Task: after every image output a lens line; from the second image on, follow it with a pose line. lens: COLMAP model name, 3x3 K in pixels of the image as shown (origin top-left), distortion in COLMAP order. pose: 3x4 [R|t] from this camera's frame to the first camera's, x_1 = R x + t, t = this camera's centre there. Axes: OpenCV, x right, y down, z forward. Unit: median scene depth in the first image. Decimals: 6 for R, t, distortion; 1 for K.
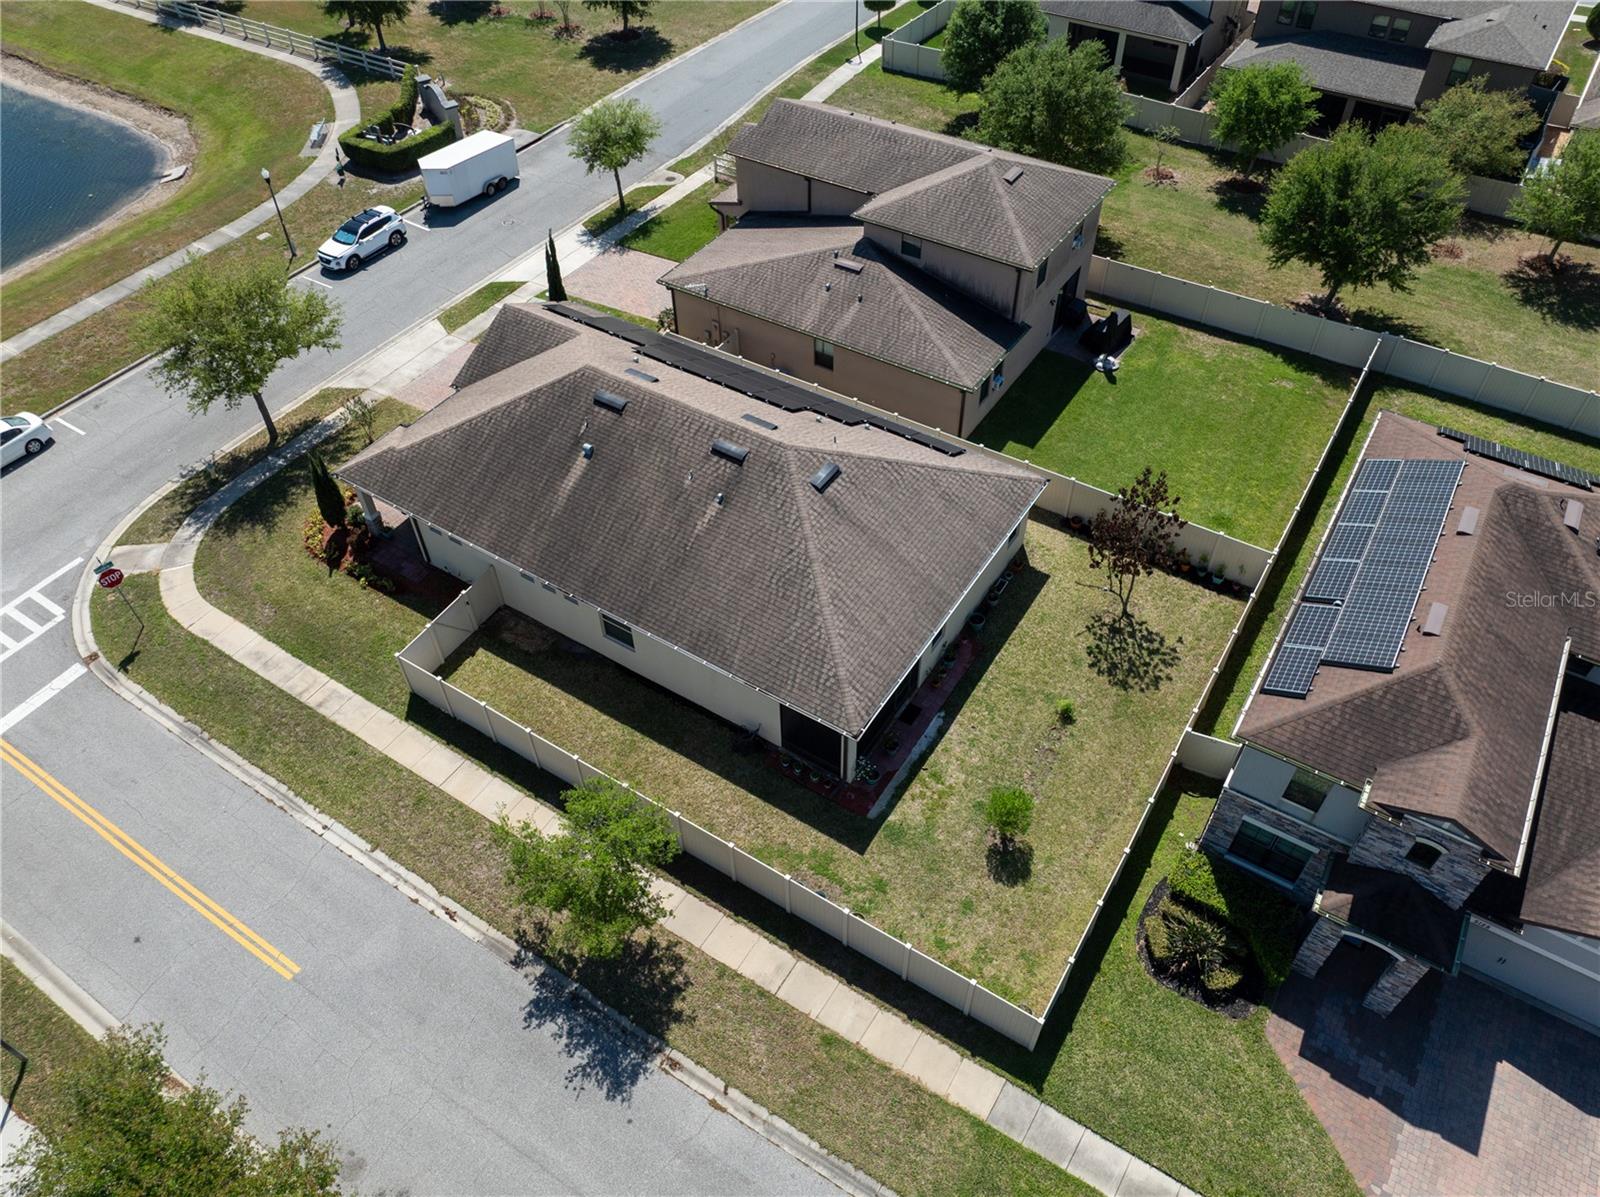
lens RADIAL K [[1127.8, 0, 809.0], [0, 1127.8, 596.1], [0, 0, 1]] dist [-0.036119, 0.004955]
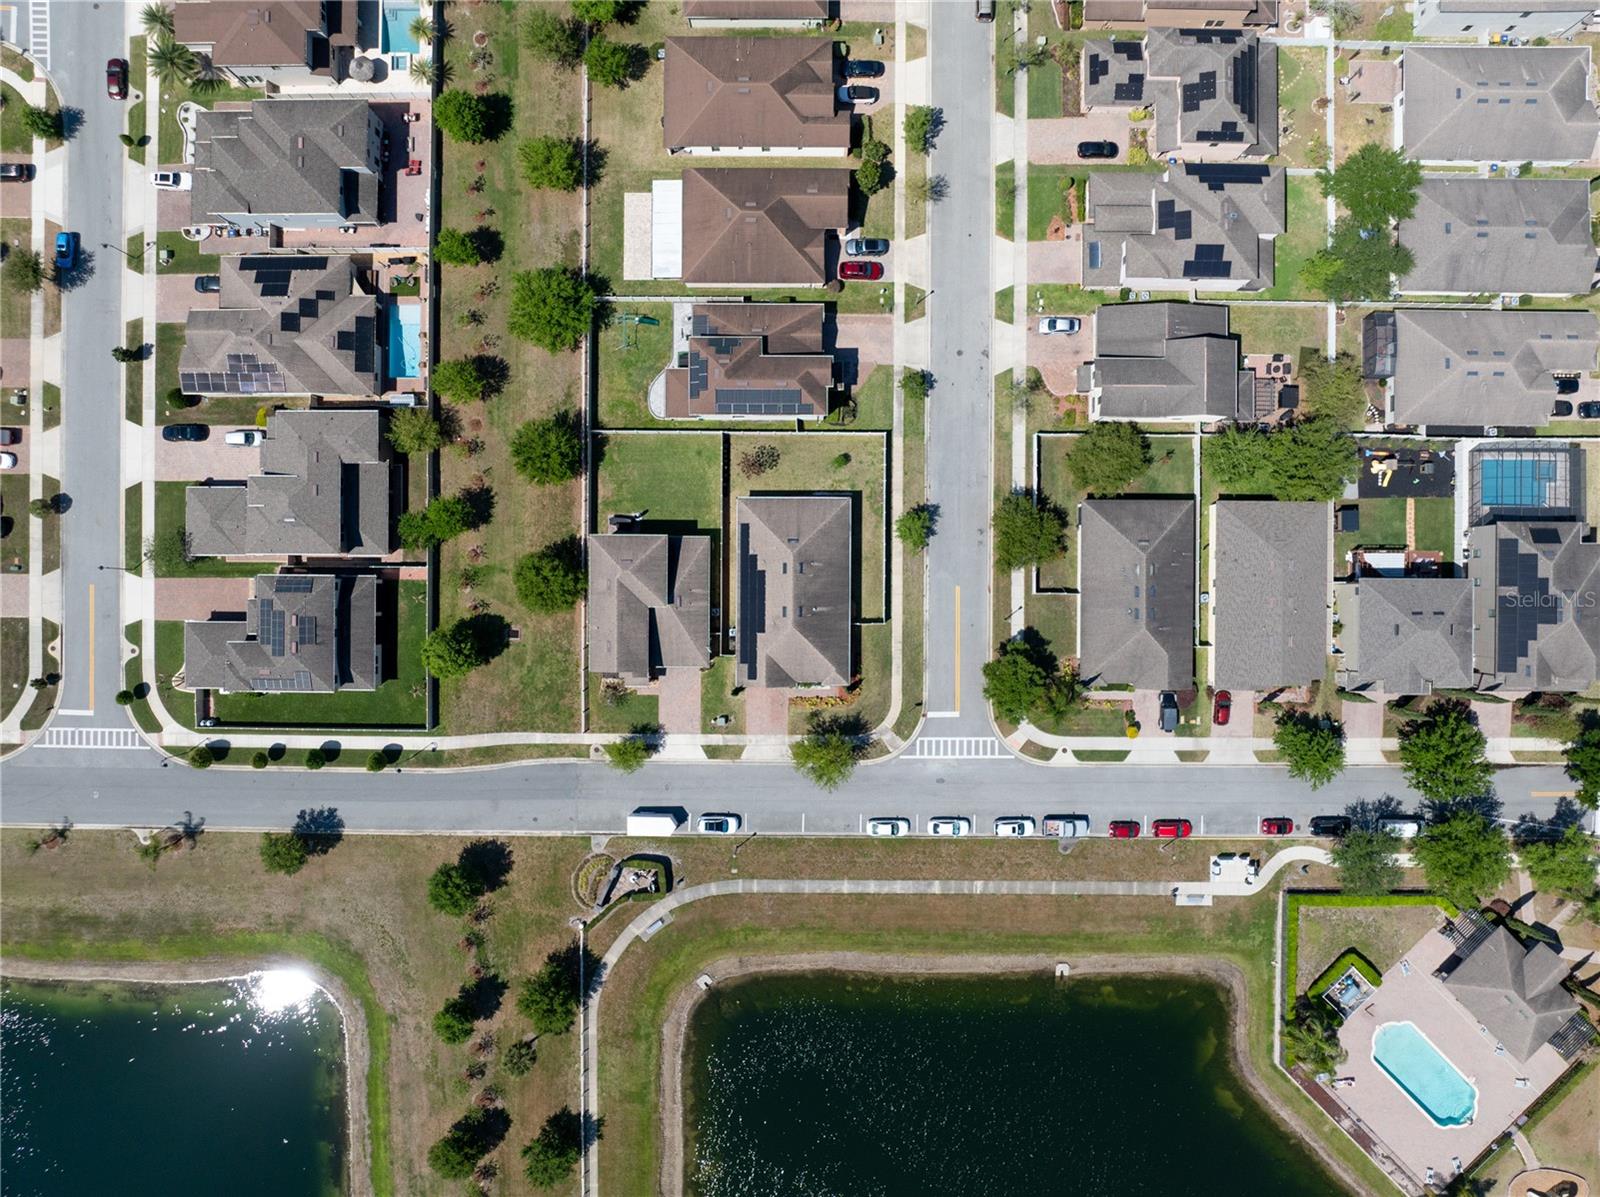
lens RADIAL K [[1127.8, 0, 809.0], [0, 1127.8, 596.1], [0, 0, 1]] dist [-0.036119, 0.004955]
pose [[-0.532196, -0.846555, 0.010554, -0.162880], [0.621656, -0.382288, 0.683667, -2.121459], [-0.574727, 0.370406, 0.729718, -1.293707]]
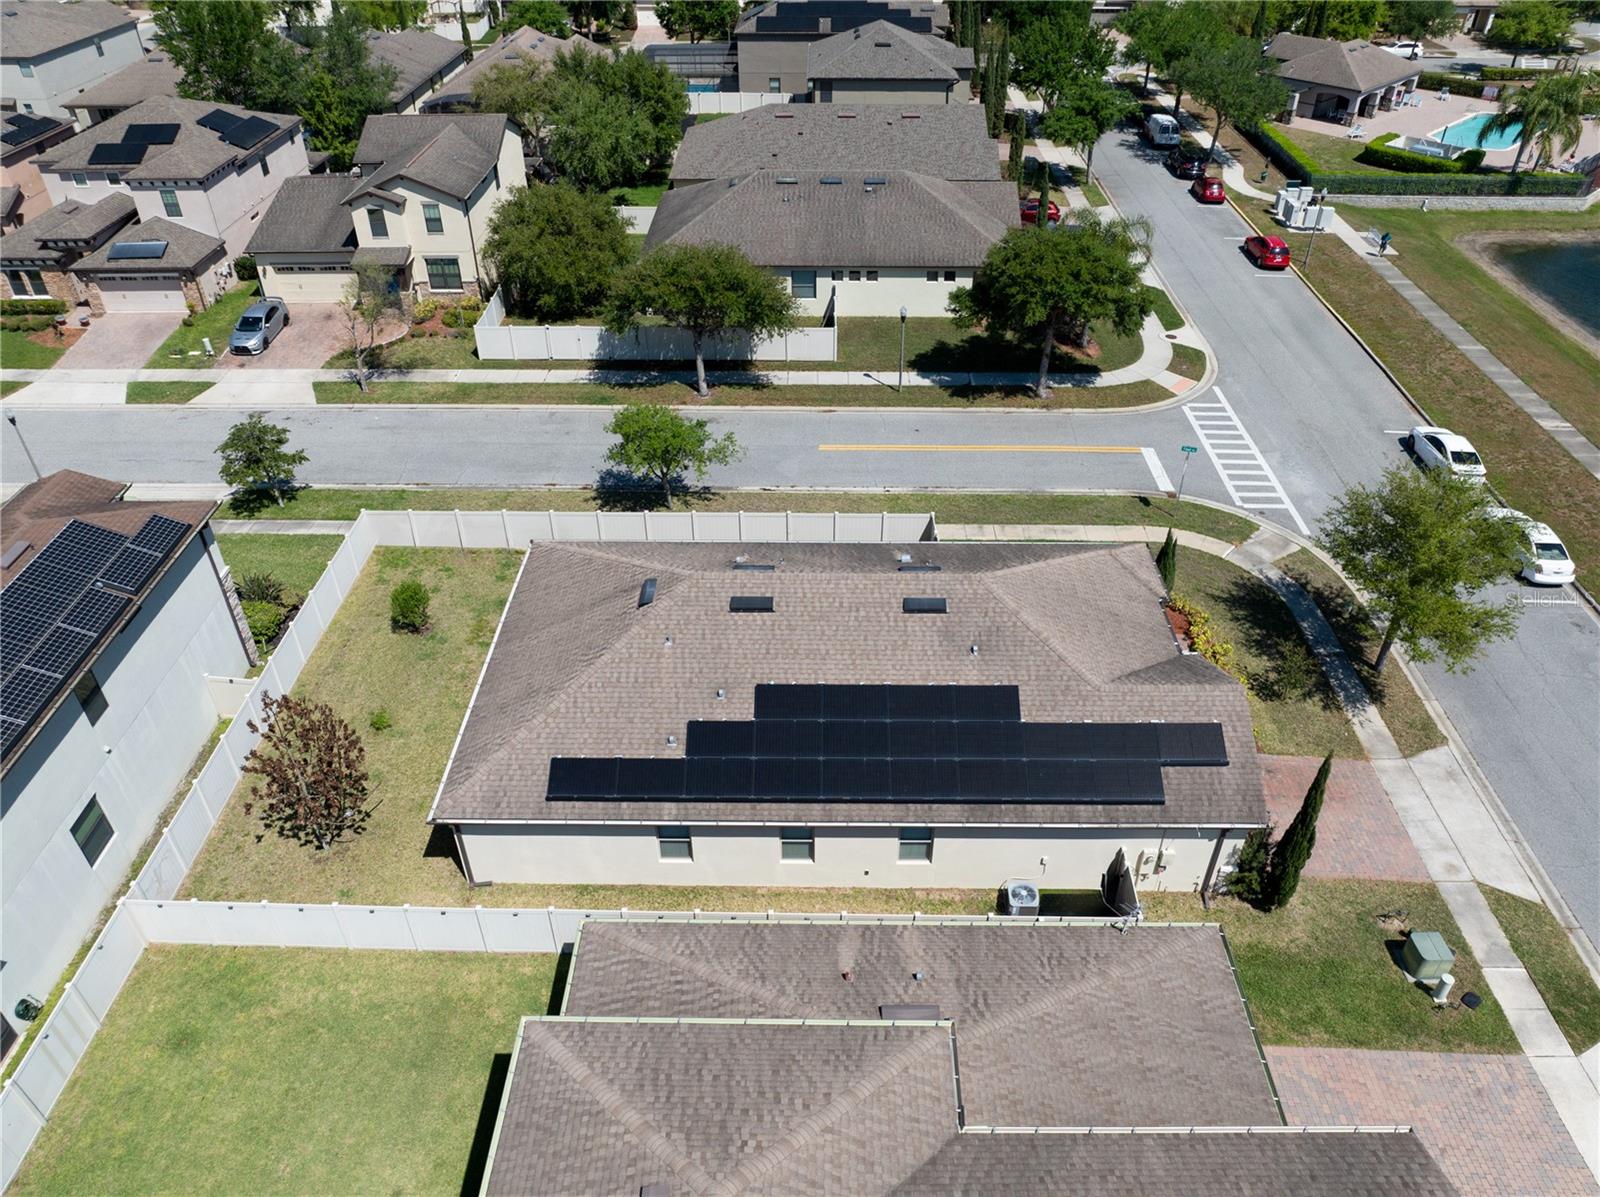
lens RADIAL K [[1121.9, 0, 810.3], [0, 1121.9, 597.9], [0, 0, 1]] dist [-0.010144, -0.036423]
pose [[-0.848834, 0.325170, -0.416828, 0.234074], [-0.377015, 0.180379, 0.908473, -0.814162], [0.370595, 0.928293, -0.030517, 0.883217]]
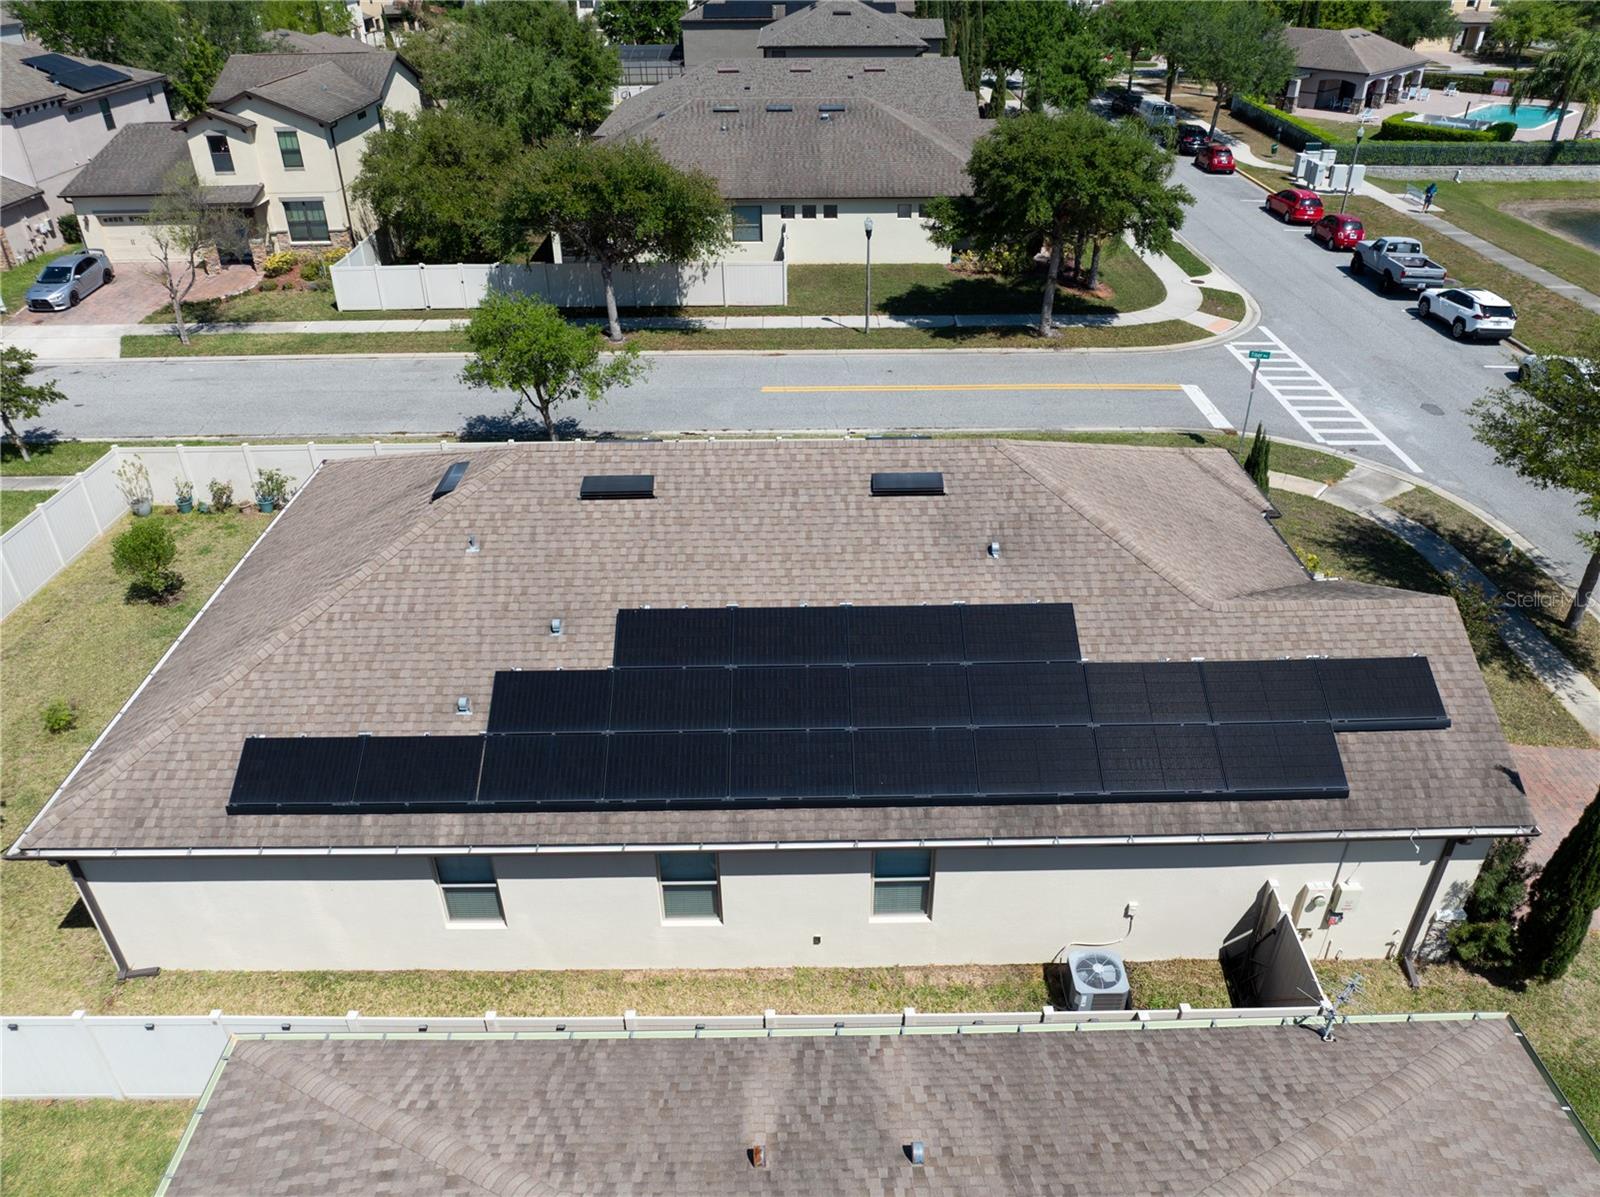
lens RADIAL K [[1127.8, 0, 809.0], [0, 1127.8, 596.1], [0, 0, 1]] dist [-0.036119, 0.004955]
pose [[-0.835210, 0.303015, -0.458918, 0.114423], [-0.389213, 0.263835, 0.882556, -0.538202], [0.388506, 0.915736, -0.102421, 0.963459]]
